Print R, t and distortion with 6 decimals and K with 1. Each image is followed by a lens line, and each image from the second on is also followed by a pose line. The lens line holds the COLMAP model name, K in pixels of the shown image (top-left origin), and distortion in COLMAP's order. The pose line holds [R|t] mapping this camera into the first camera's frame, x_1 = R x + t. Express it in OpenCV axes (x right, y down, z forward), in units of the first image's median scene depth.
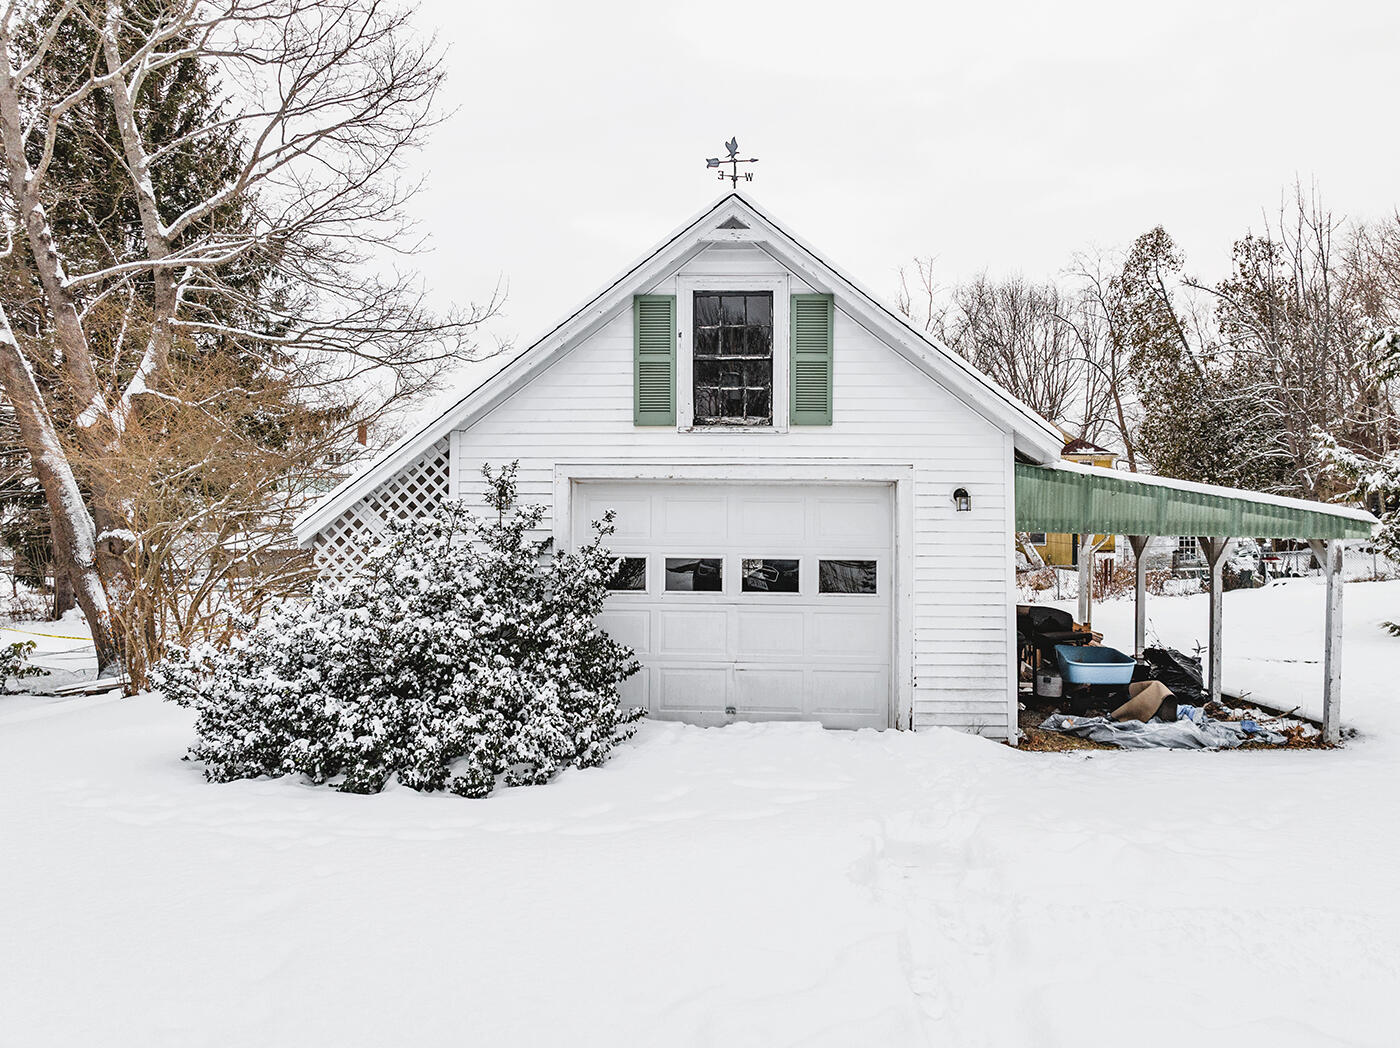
lens RADIAL K [[1038.1, 0, 700.0], [0, 1038.1, 524.0], [0, 0, 1]] dist [-0.009159, -0.001734]
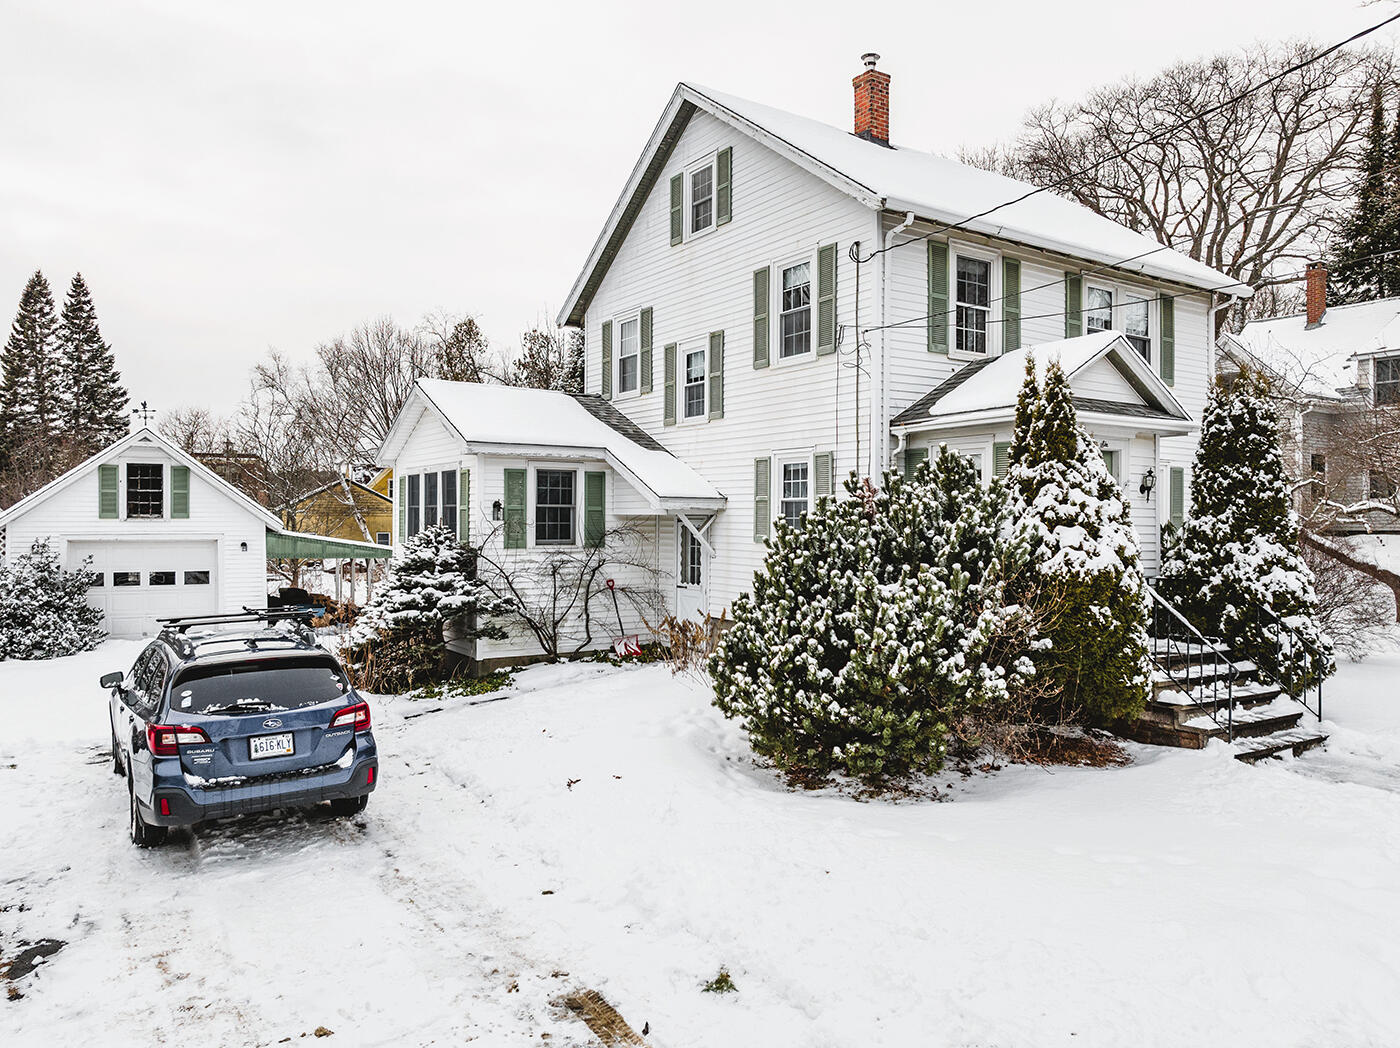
lens RADIAL K [[1038.1, 0, 700.0], [0, 1038.1, 524.0], [0, 0, 1]] dist [-0.009159, -0.001734]
pose [[0.849392, -0.006372, 0.527725, -0.148558], [0.006160, 0.999979, 0.002160, -0.078711], [-0.527727, 0.001416, 0.849413, -1.812706]]
